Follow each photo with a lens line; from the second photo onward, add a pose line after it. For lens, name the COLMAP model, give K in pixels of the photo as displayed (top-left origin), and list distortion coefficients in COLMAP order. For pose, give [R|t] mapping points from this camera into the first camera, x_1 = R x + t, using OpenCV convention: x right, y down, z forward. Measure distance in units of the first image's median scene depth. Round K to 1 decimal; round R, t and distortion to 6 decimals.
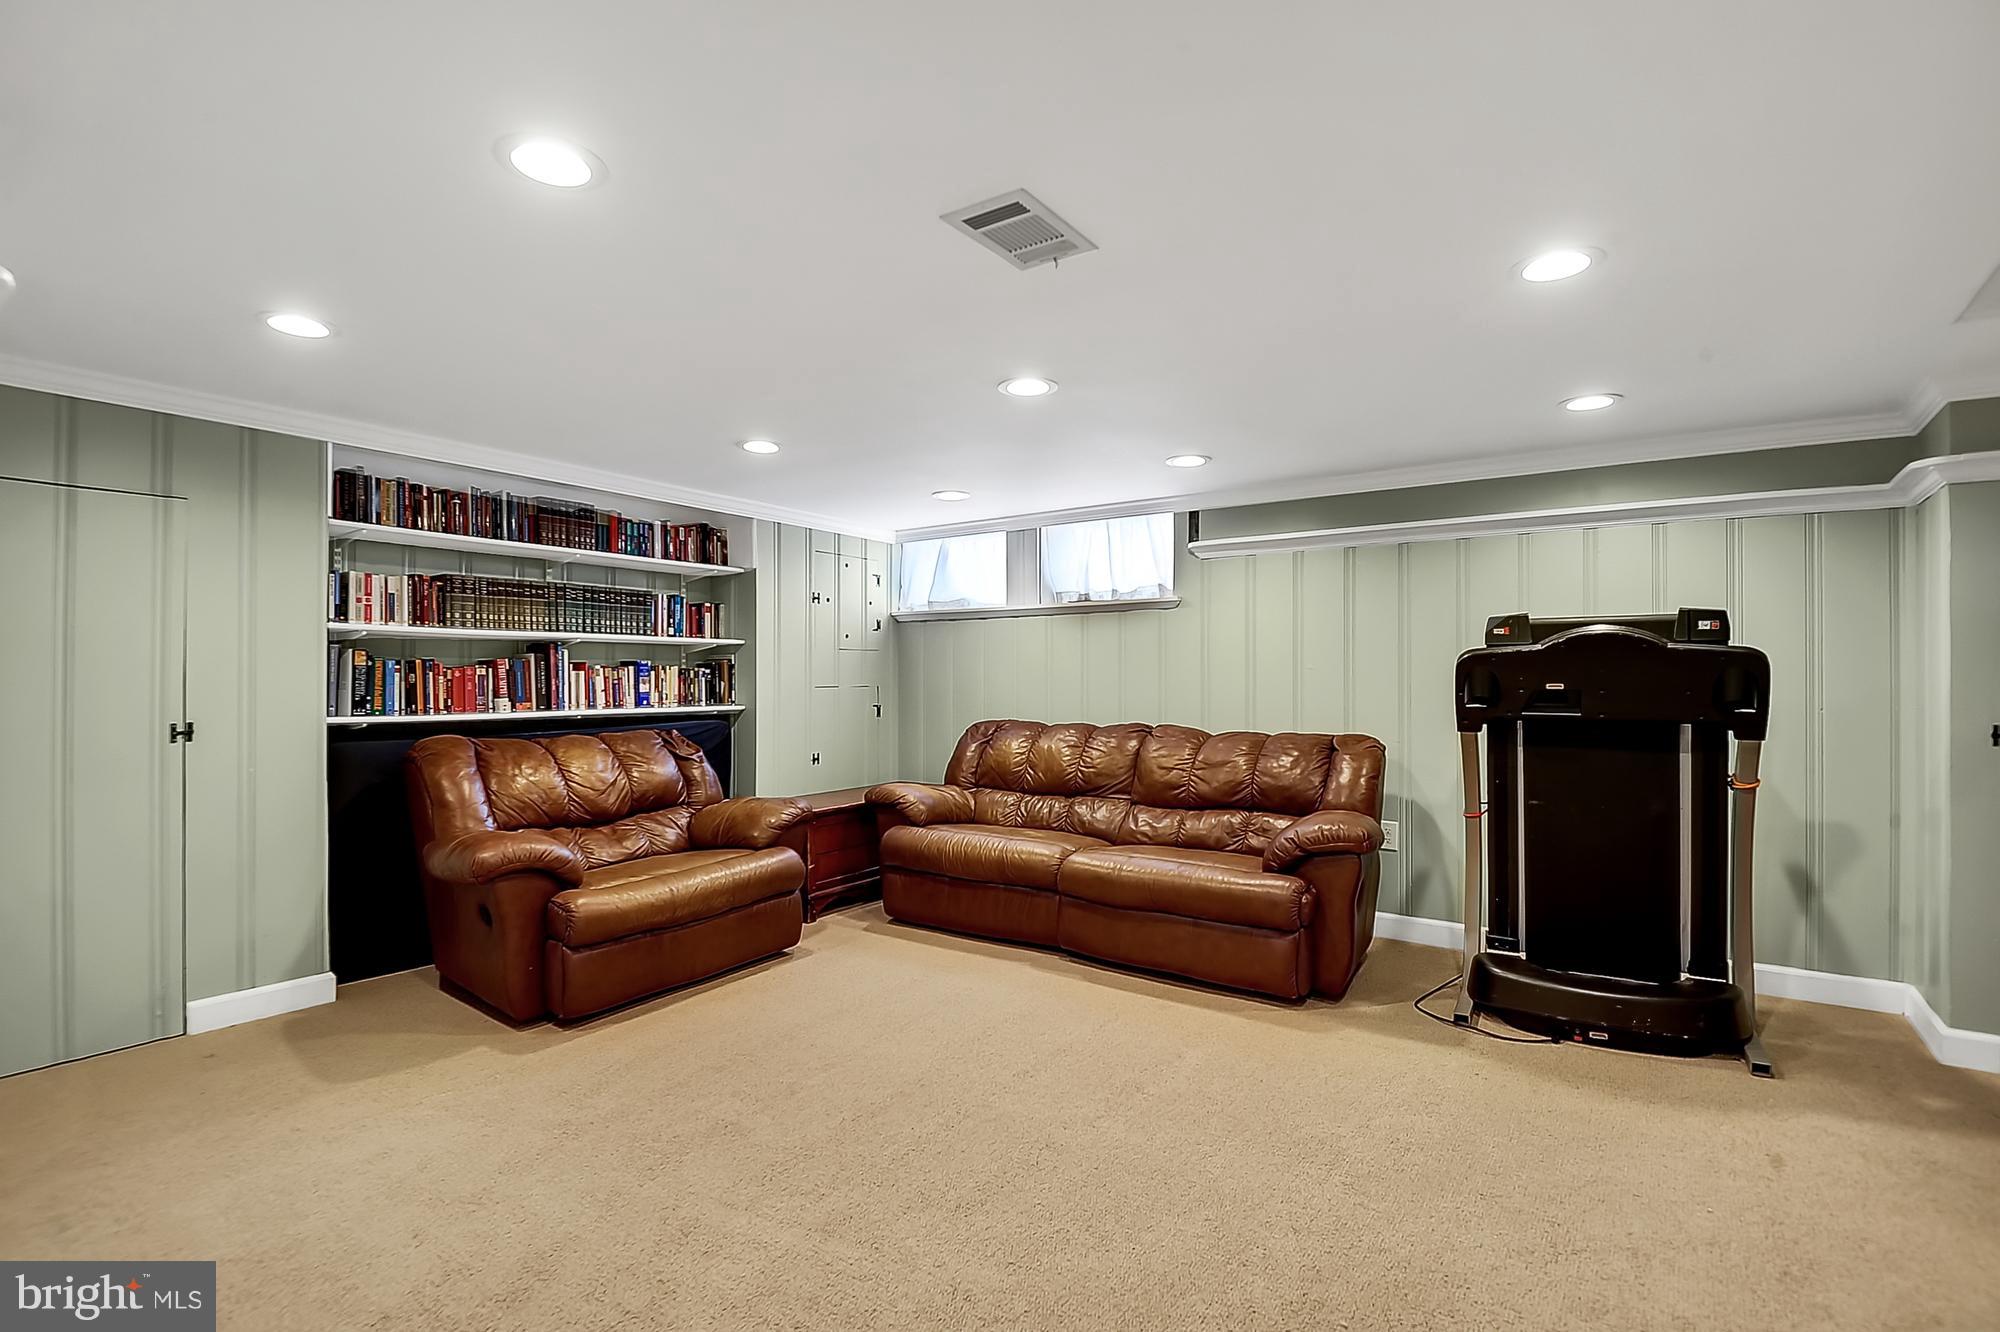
lens RADIAL K [[944.9, 0, 986.6], [0, 944.9, 673.0], [0, 0, 1]] dist [-0.006930, -0.005753]
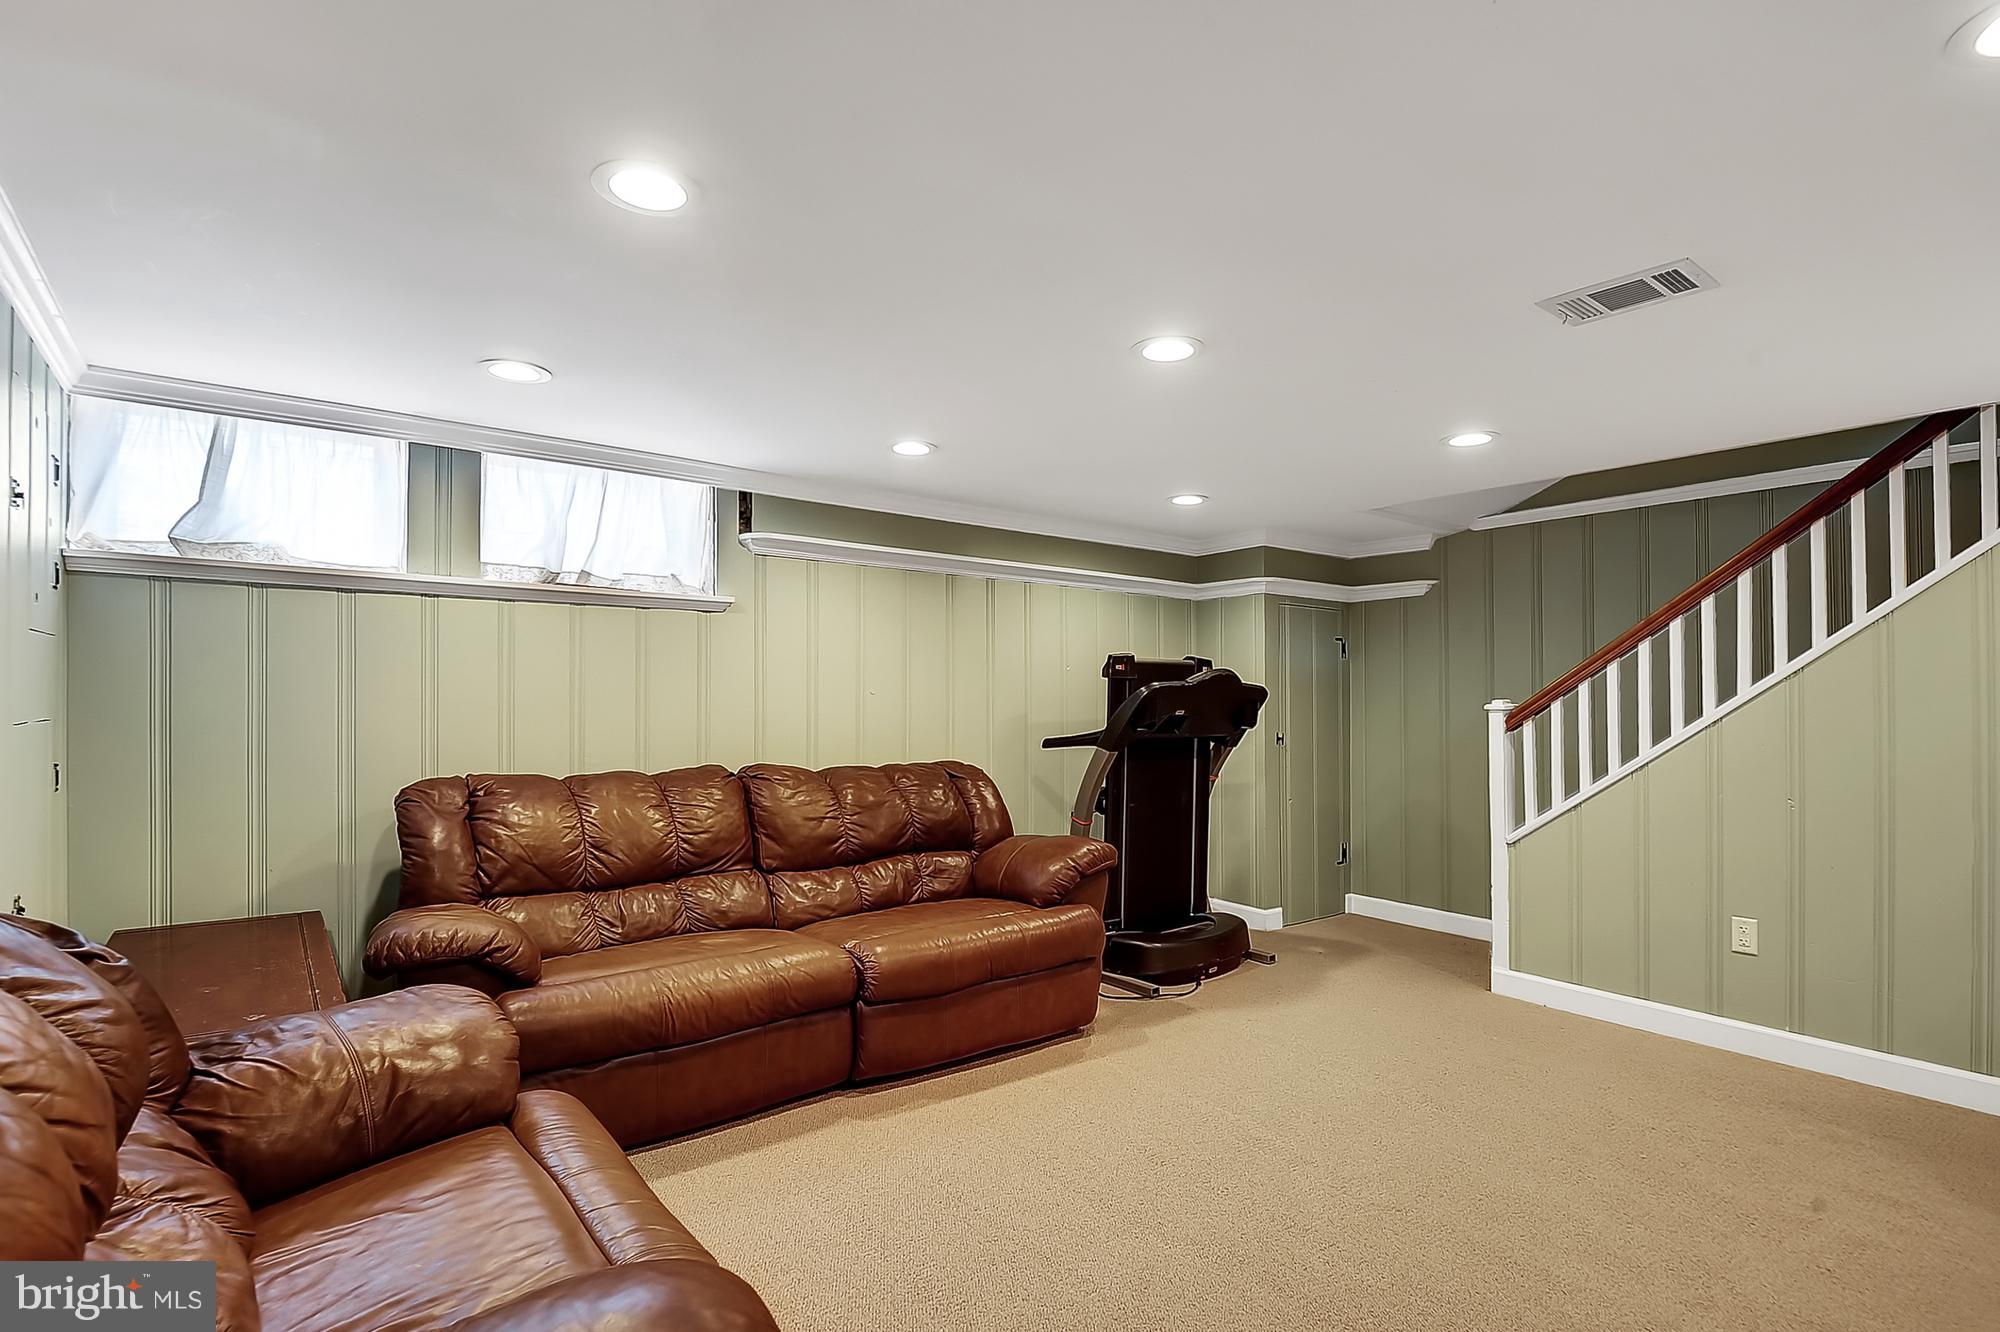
lens RADIAL K [[944.9, 0, 1032.6], [0, 944.9, 694.3], [0, 0, 1]] dist [-0.006930, -0.005753]
pose [[0.292472, 0.008030, 0.956240, -0.504736], [-0.012936, 0.999906, -0.004440, -0.002186], [-0.956186, -0.011071, 0.292549, 0.585239]]
